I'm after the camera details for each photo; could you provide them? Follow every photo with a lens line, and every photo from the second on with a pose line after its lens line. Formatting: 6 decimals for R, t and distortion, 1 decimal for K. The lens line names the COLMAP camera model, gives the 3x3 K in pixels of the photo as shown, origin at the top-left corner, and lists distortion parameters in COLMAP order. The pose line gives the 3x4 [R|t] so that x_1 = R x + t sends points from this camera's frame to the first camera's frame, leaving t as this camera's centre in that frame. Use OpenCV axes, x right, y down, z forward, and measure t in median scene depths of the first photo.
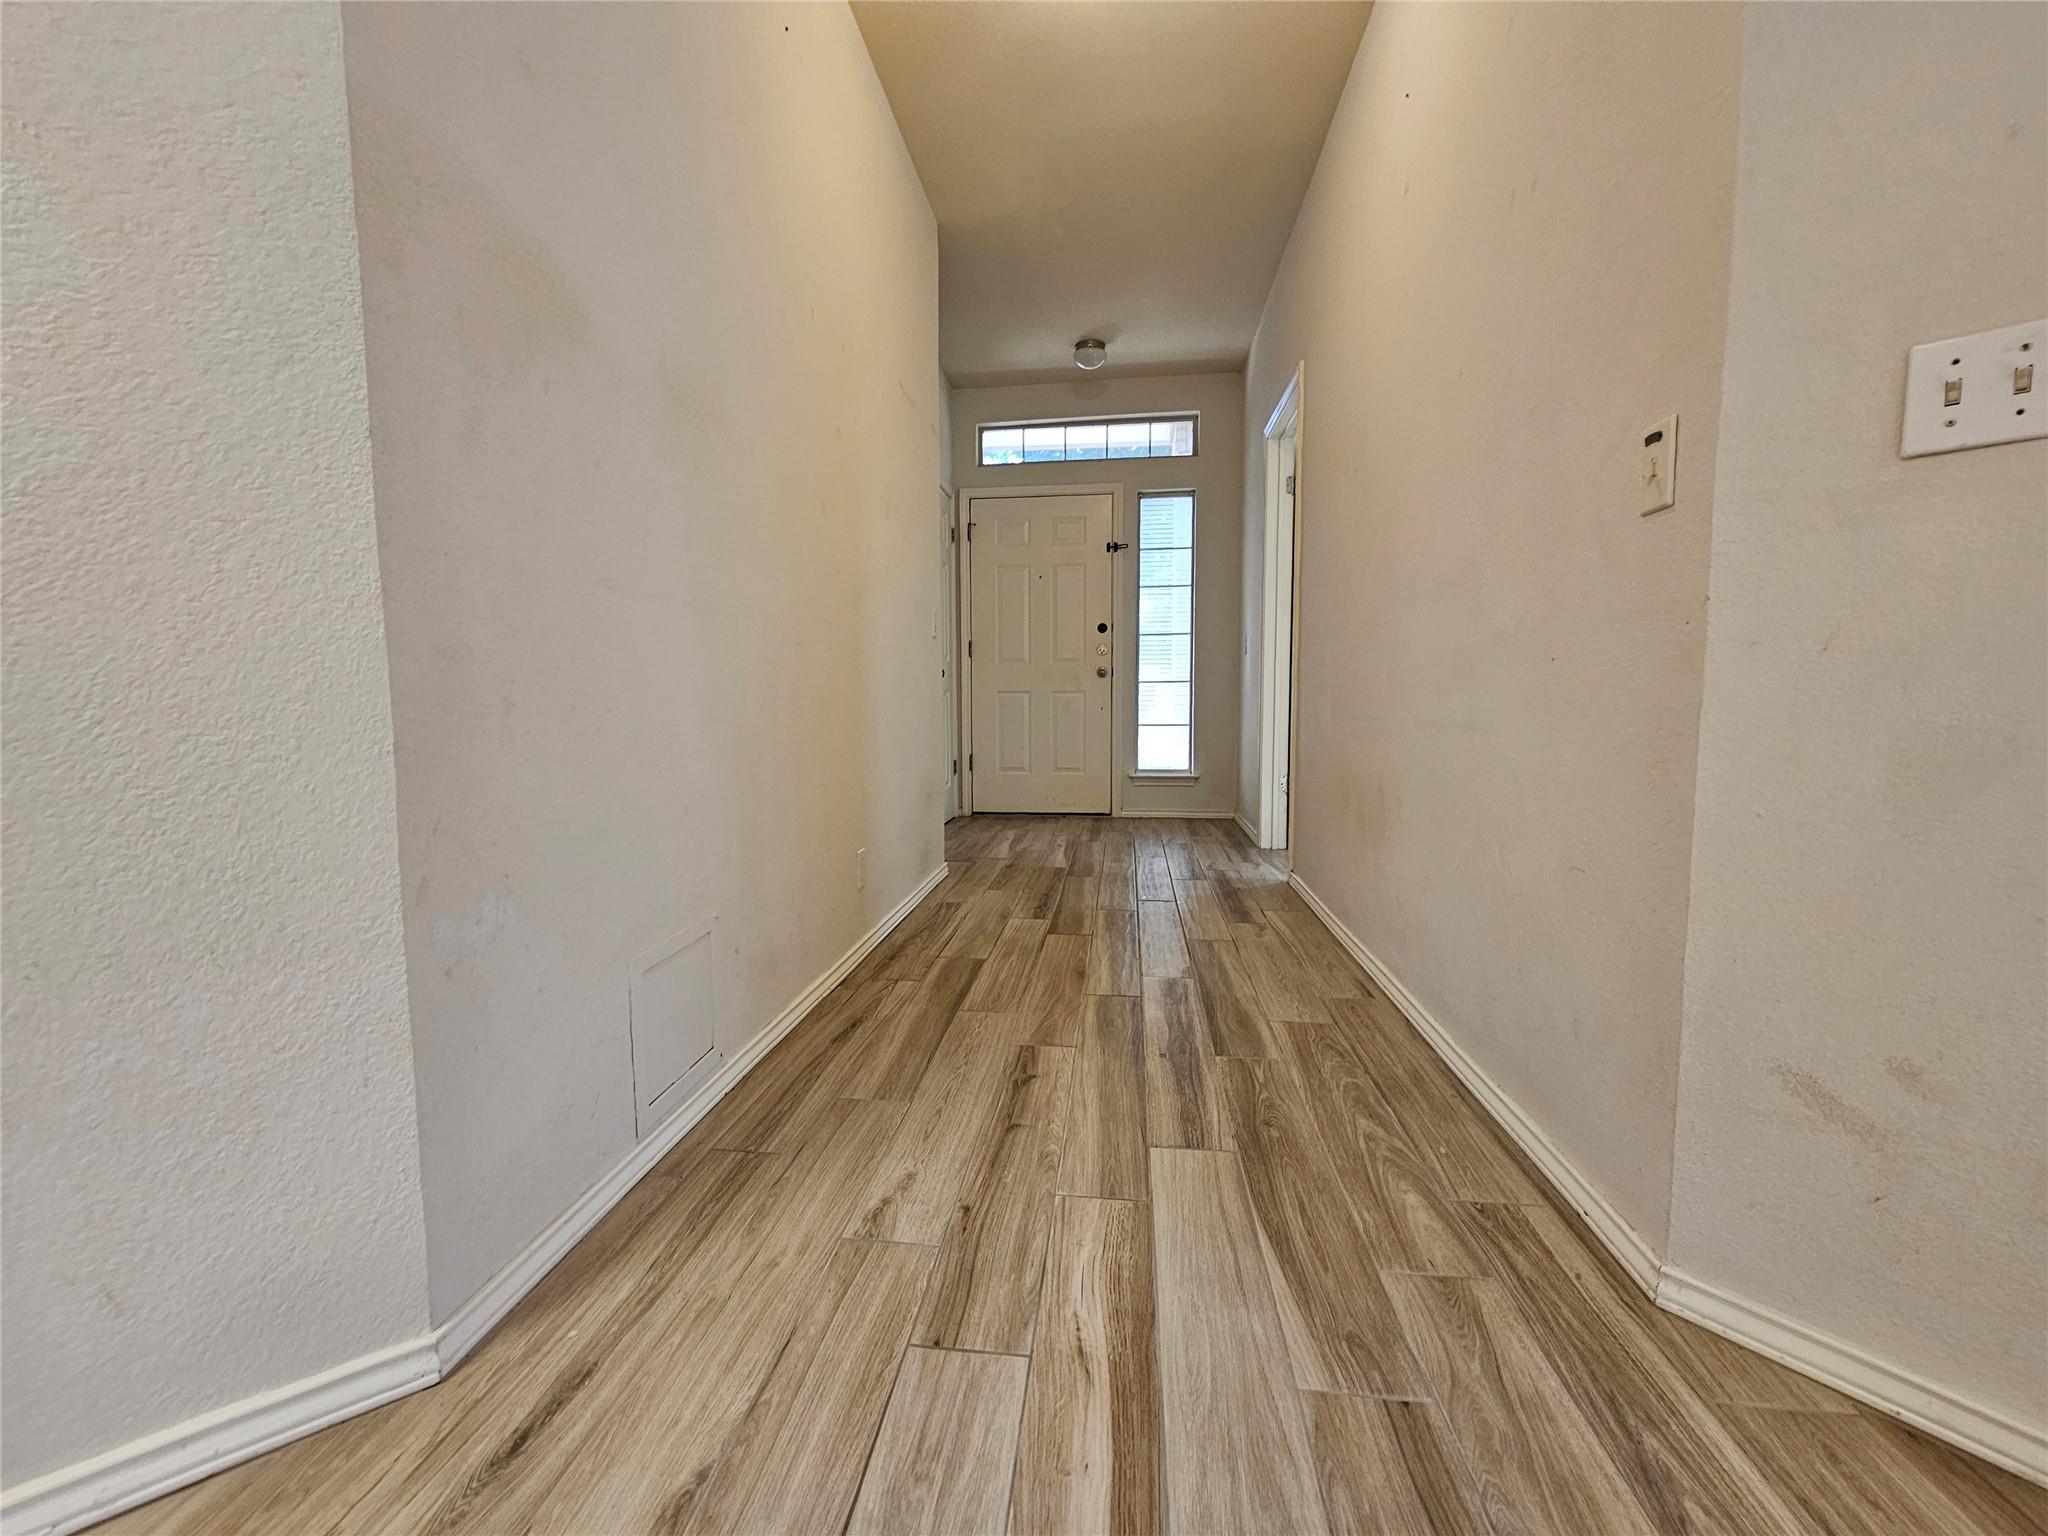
lens RADIAL K [[842.2, 0, 1024.5], [0, 842.2, 774.8], [0, 0, 1]] dist [-0.005689, 0.003153]
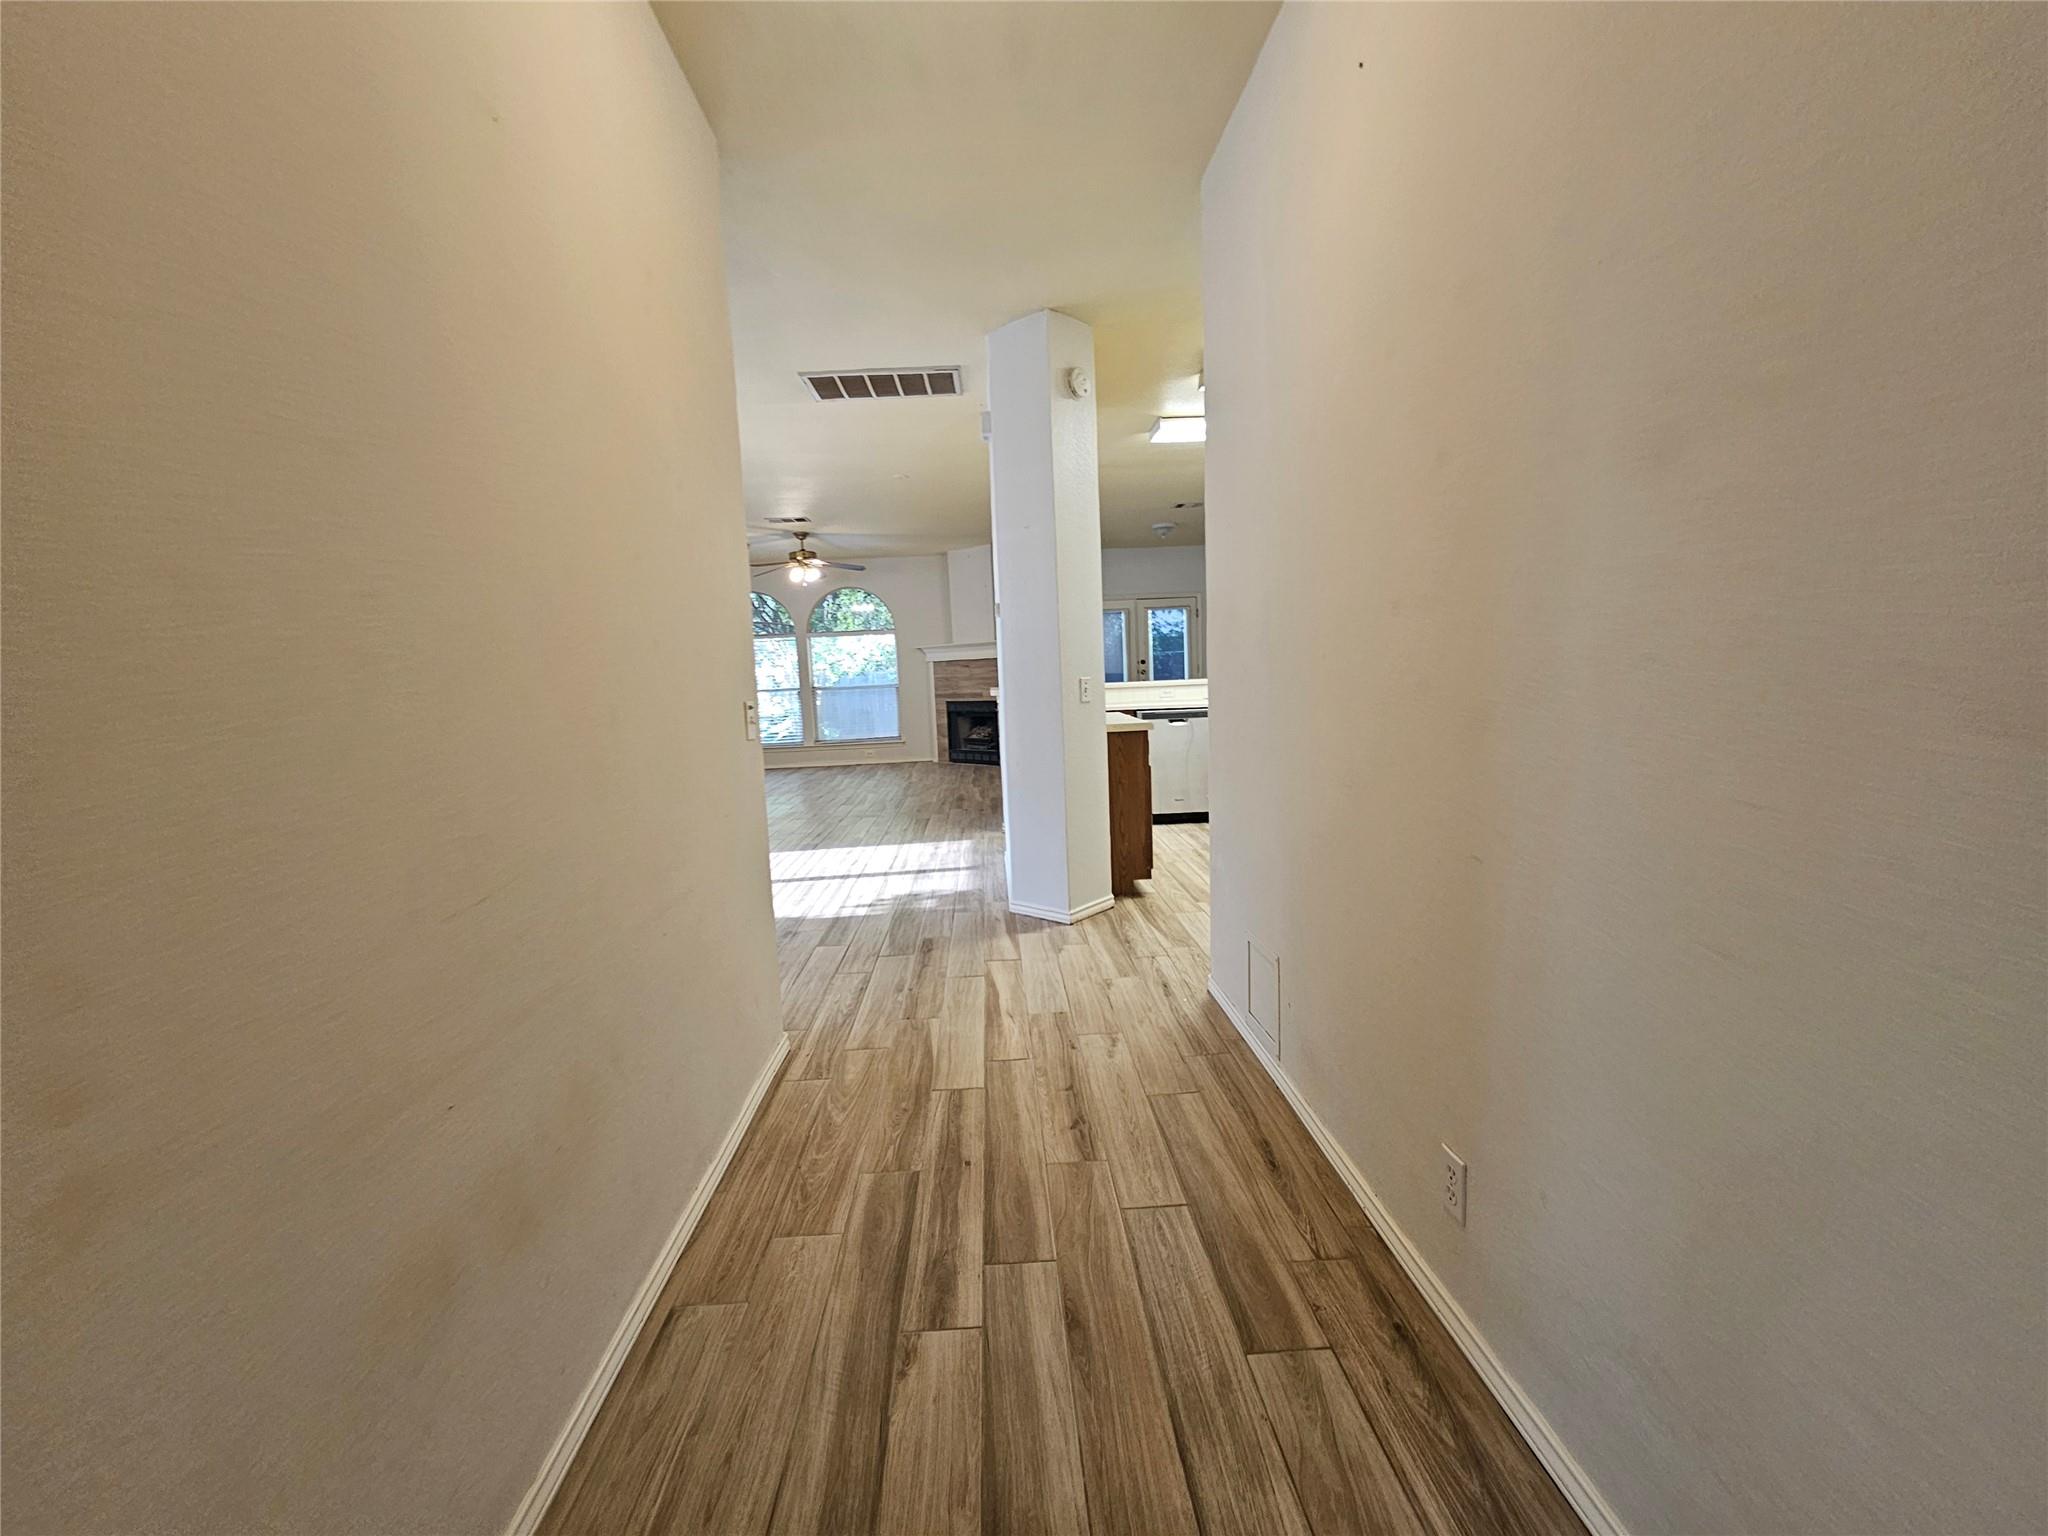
lens RADIAL K [[842.2, 0, 1003.7], [0, 842.2, 798.9], [0, 0, 1]] dist [-0.005689, 0.003153]
pose [[-0.988866, 0.070145, -0.131239, 0.245982], [0.036974, 0.970092, 0.239904, -0.431367], [0.144142, 0.232381, -0.961885, 2.109988]]
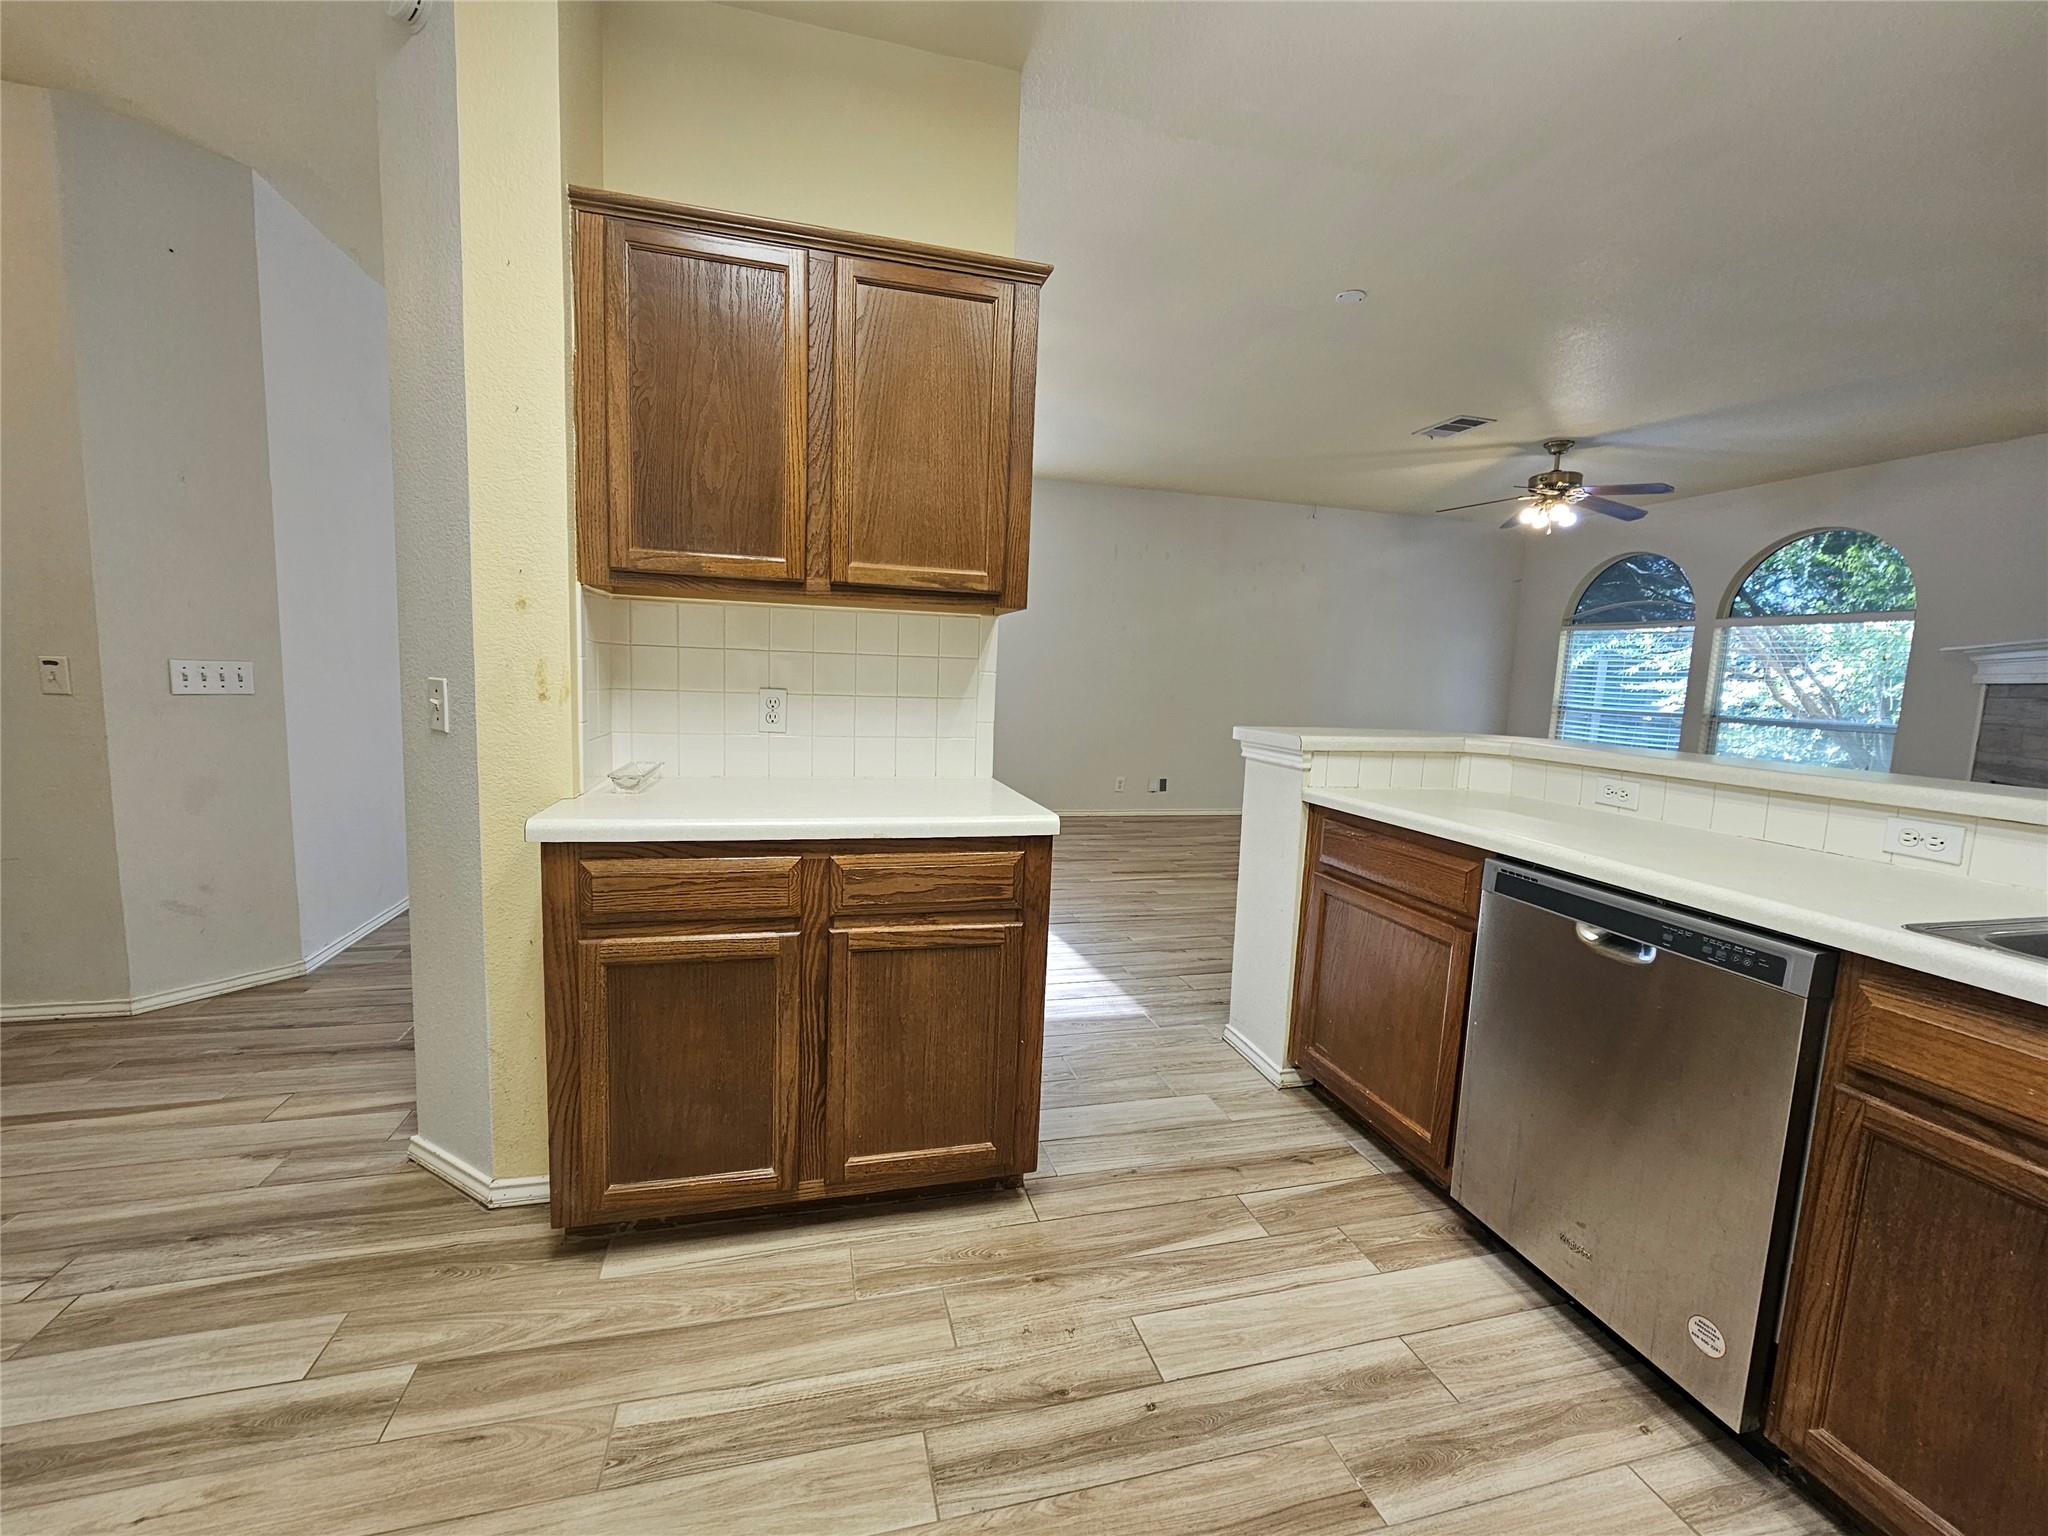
lens RADIAL K [[842.2, 0, 1012.4], [0, 842.2, 774.7], [0, 0, 1]] dist [-0.005689, 0.003153]
pose [[-0.363117, -0.122582, 0.923645, -1.504117], [0.047282, 0.987607, 0.149659, -0.201127], [-0.930543, 0.098015, -0.352821, -0.385766]]
